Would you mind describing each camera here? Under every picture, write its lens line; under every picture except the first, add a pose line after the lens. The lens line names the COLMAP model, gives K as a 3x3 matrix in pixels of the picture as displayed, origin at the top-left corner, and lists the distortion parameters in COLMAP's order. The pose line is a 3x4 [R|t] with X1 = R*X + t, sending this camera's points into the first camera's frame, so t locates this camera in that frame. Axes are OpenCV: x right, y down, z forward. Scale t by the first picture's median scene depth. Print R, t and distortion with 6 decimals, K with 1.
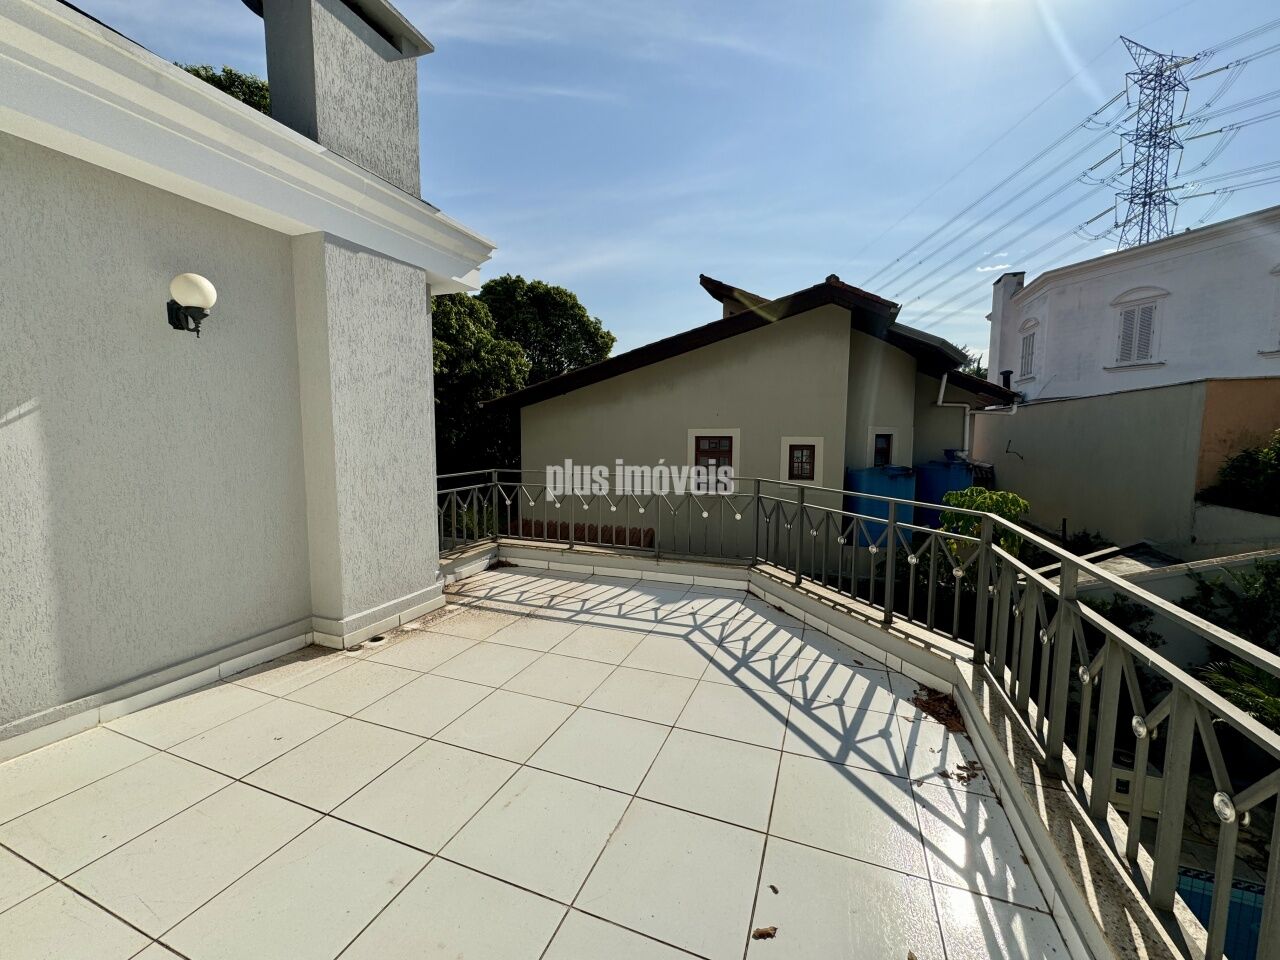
lens RADIAL K [[508.2, 0, 640.7], [0, 508.2, 479.6], [0, 0, 1]] dist [-0.003871, 0.000707]
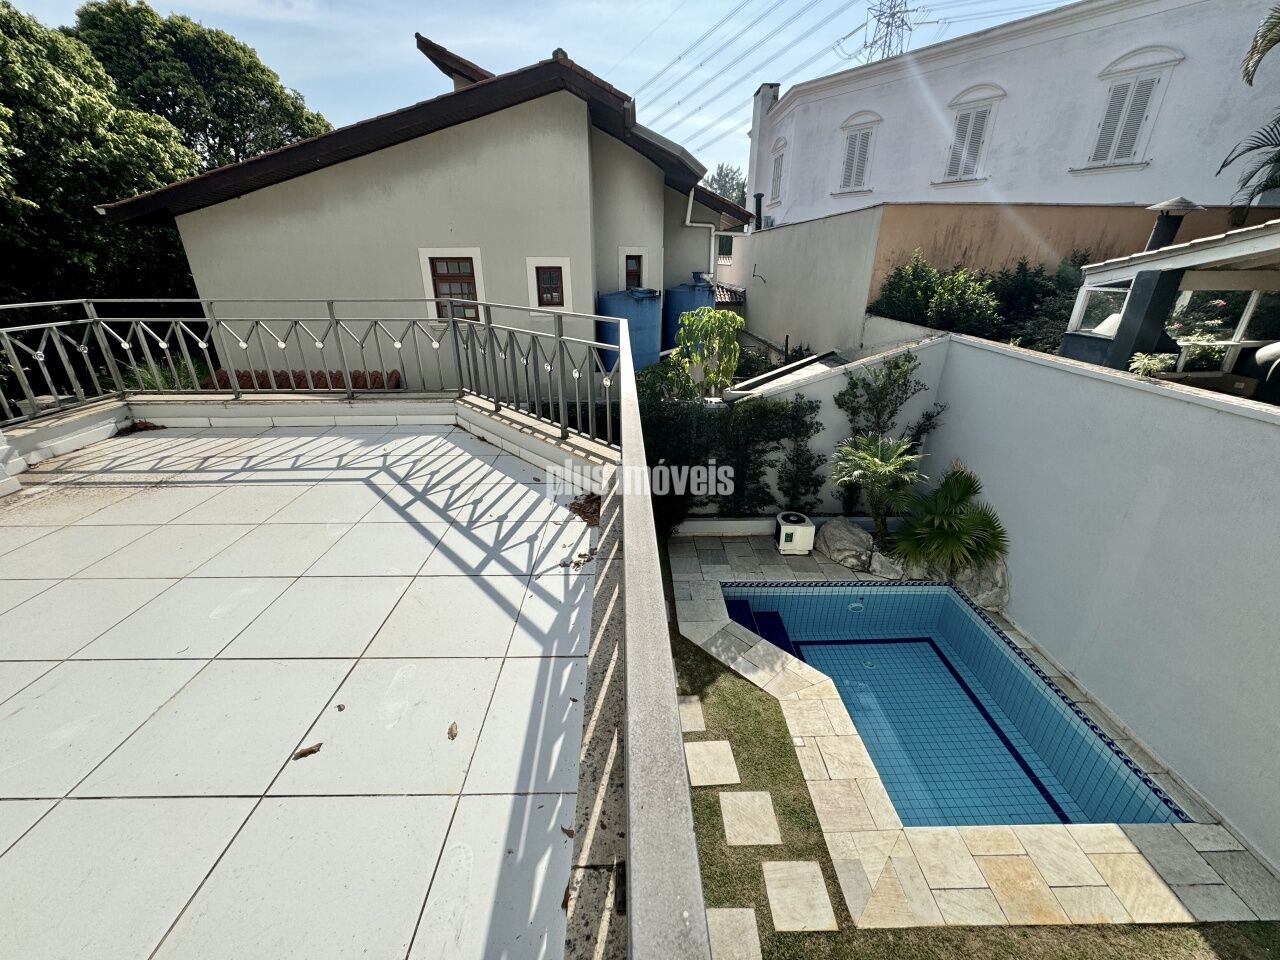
lens RADIAL K [[508.2, 0, 635.9], [0, 508.2, 478.5], [0, 0, 1]] dist [-0.003871, 0.000707]
pose [[0.927548, -0.149308, 0.342581, 0.197720], [0.036815, 0.948767, 0.313825, 0.031868], [-0.371886, -0.278476, 0.885524, 0.006630]]
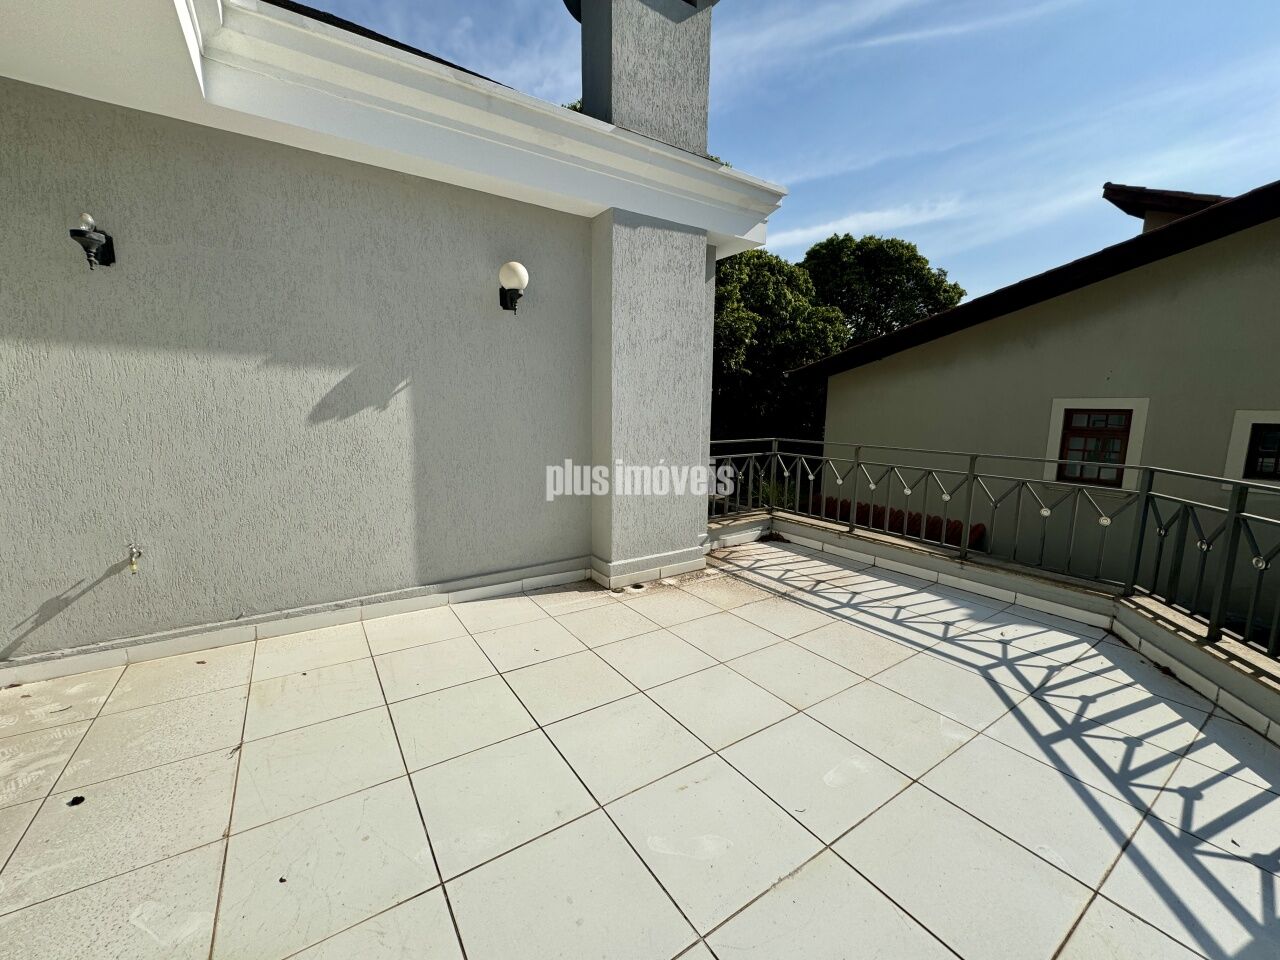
lens RADIAL K [[508.2, 0, 639.6], [0, 508.2, 478.7], [0, 0, 1]] dist [-0.003871, 0.000707]
pose [[0.818975, 0.088637, -0.566942, 0.064959], [-0.061045, 0.995849, 0.067510, 0.008919], [0.570572, -0.020680, 0.820987, 0.092747]]
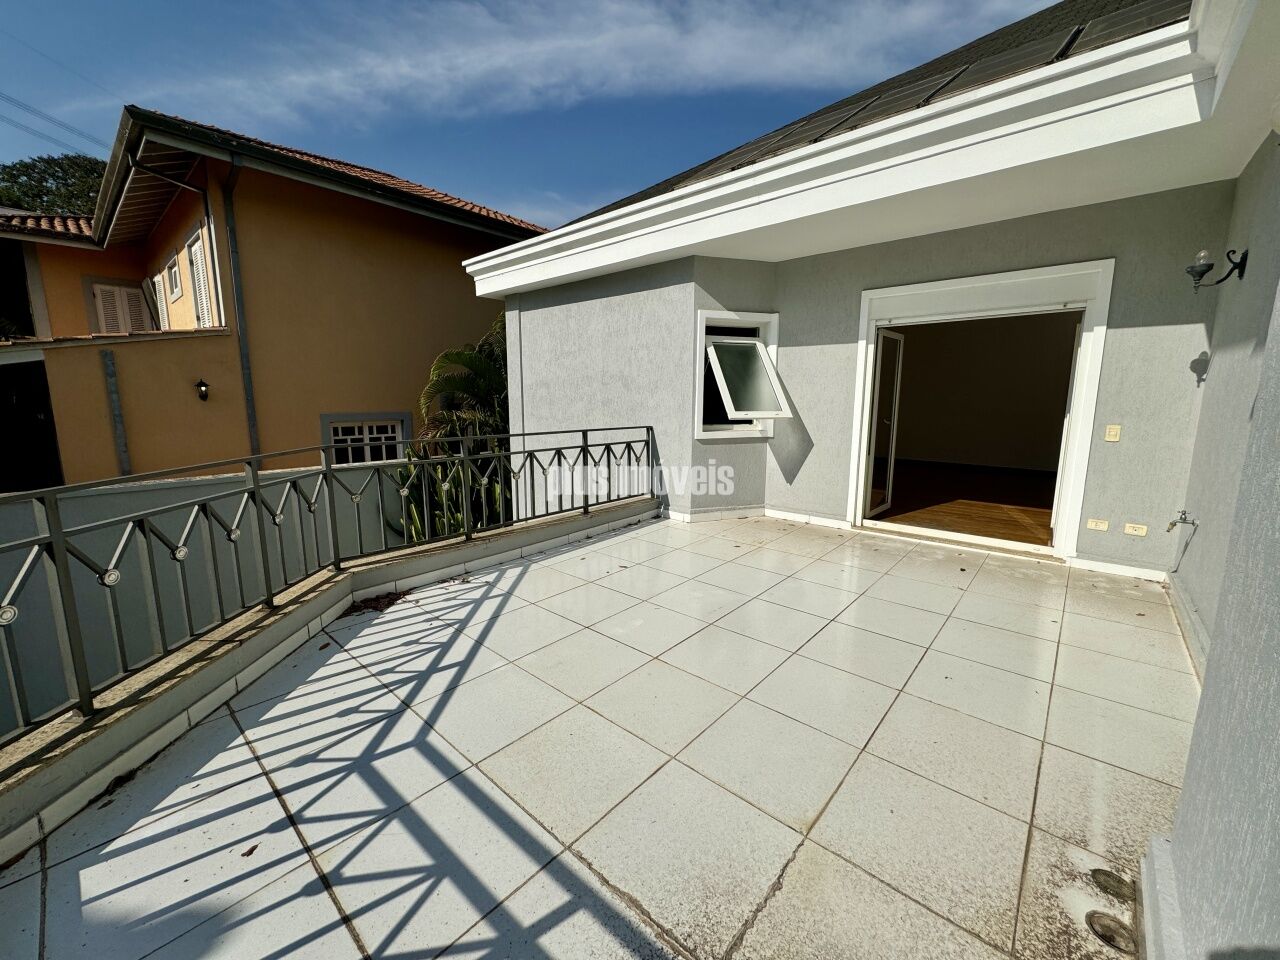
lens RADIAL K [[508.2, 0, 637.8], [0, 508.2, 480.3], [0, 0, 1]] dist [-0.003871, 0.000707]
pose [[-0.937710, -0.064093, 0.341455, -0.263060], [0.023557, 0.968844, 0.246550, -0.083713], [-0.346619, 0.239236, -0.906985, 1.165422]]
